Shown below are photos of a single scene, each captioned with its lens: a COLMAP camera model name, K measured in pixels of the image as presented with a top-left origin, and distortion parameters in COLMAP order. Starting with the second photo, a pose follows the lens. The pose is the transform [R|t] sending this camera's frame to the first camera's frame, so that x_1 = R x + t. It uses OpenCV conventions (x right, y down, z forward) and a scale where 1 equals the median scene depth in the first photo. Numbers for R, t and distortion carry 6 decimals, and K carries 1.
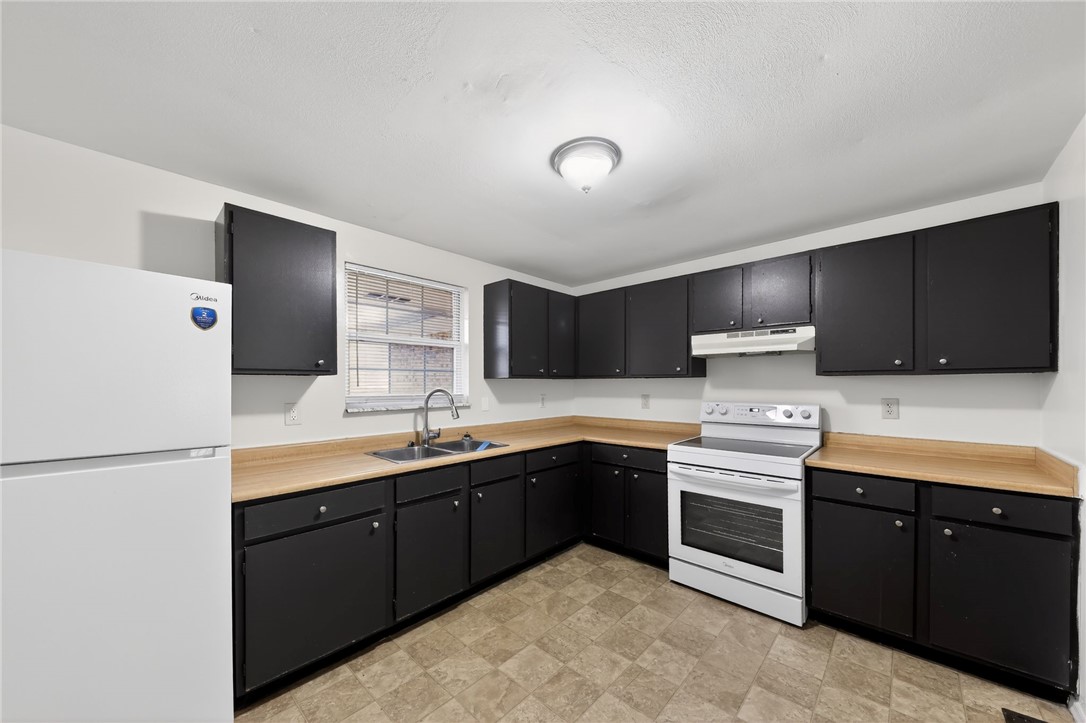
lens RADIAL K [[382.2, 0, 579.0], [0, 382.2, 384.9], [0, 0, 1]] dist [0.009531, -0.003327]
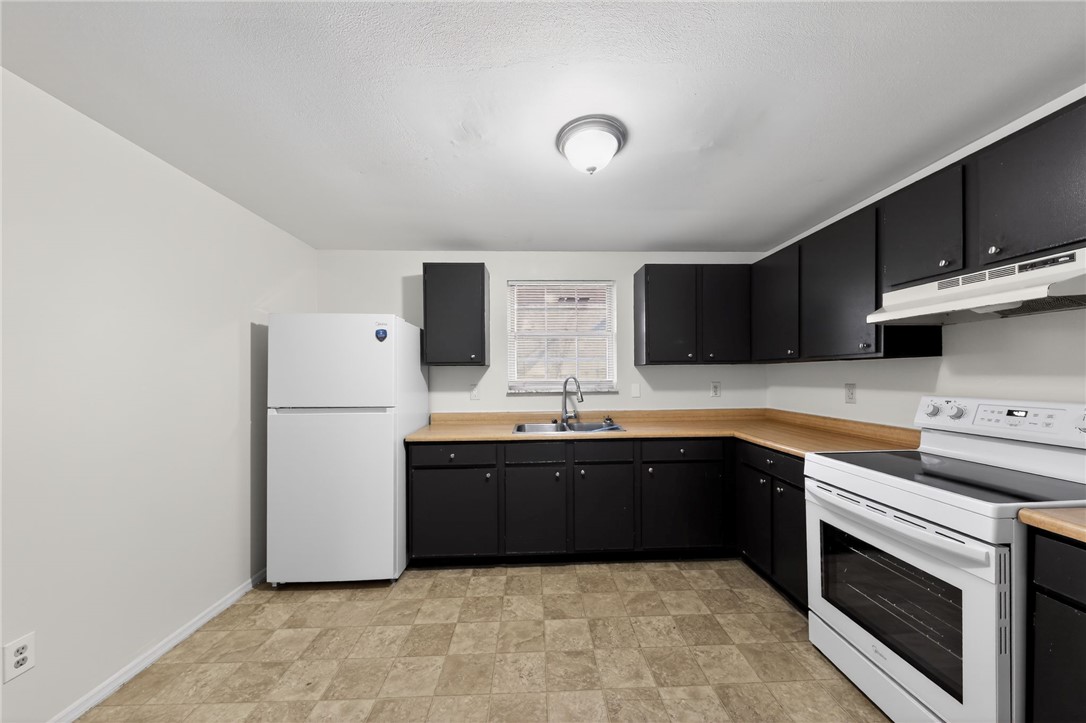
lens RADIAL K [[382.2, 0, 545.0], [0, 382.2, 374.0], [0, 0, 1]] dist [0.009531, -0.003327]
pose [[0.696151, -0.004046, -0.717884, 0.432349], [0.005471, 0.999985, -0.000331, 0.007100], [0.717874, -0.003697, 0.696163, 0.154070]]
